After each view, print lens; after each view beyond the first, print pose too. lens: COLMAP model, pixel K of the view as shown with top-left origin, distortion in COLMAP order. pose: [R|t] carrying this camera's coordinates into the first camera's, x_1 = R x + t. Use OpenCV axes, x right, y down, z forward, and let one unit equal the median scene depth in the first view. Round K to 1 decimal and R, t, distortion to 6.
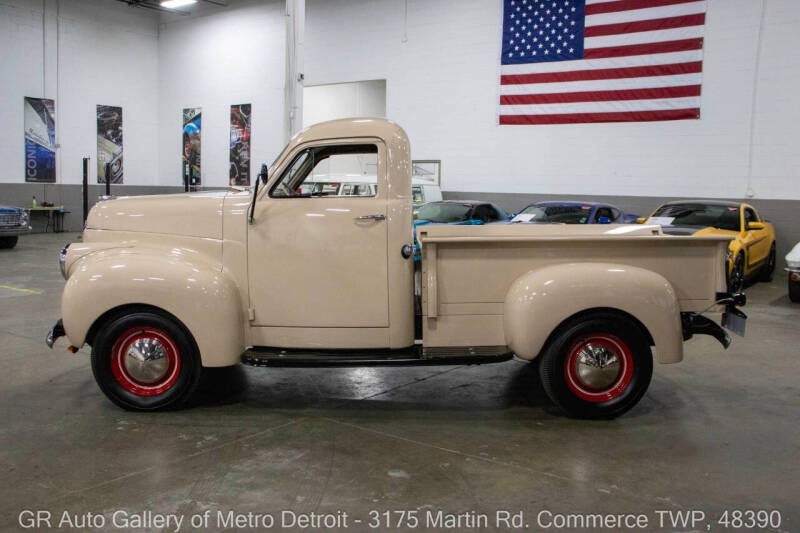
lens RADIAL K [[695.0, 0, 402.8], [0, 695.0, 271.7], [0, 0, 1]] dist [-0.062449, -0.011151]
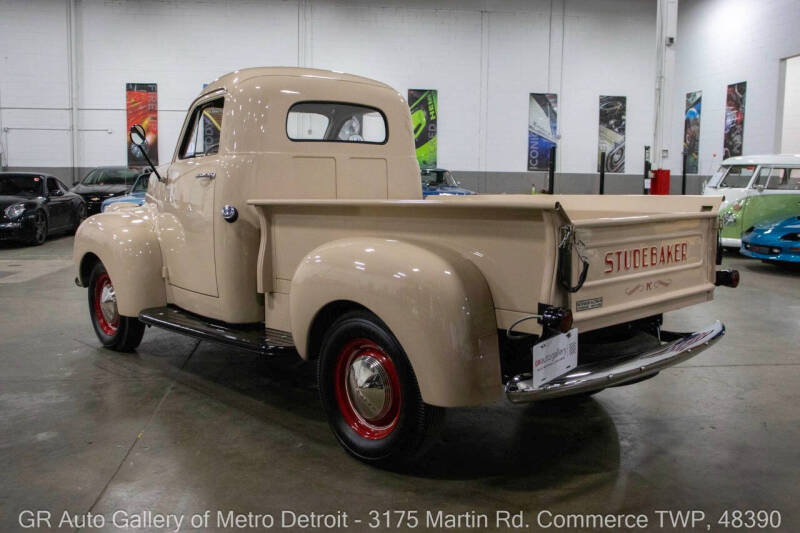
lens RADIAL K [[695.0, 0, 401.0], [0, 695.0, 265.2], [0, 0, 1]] dist [-0.062449, -0.011151]
pose [[0.706398, 0.078386, -0.703461, 0.097009], [-0.077411, 0.996443, 0.033299, -0.001392], [0.703569, 0.030934, 0.709954, 0.065385]]
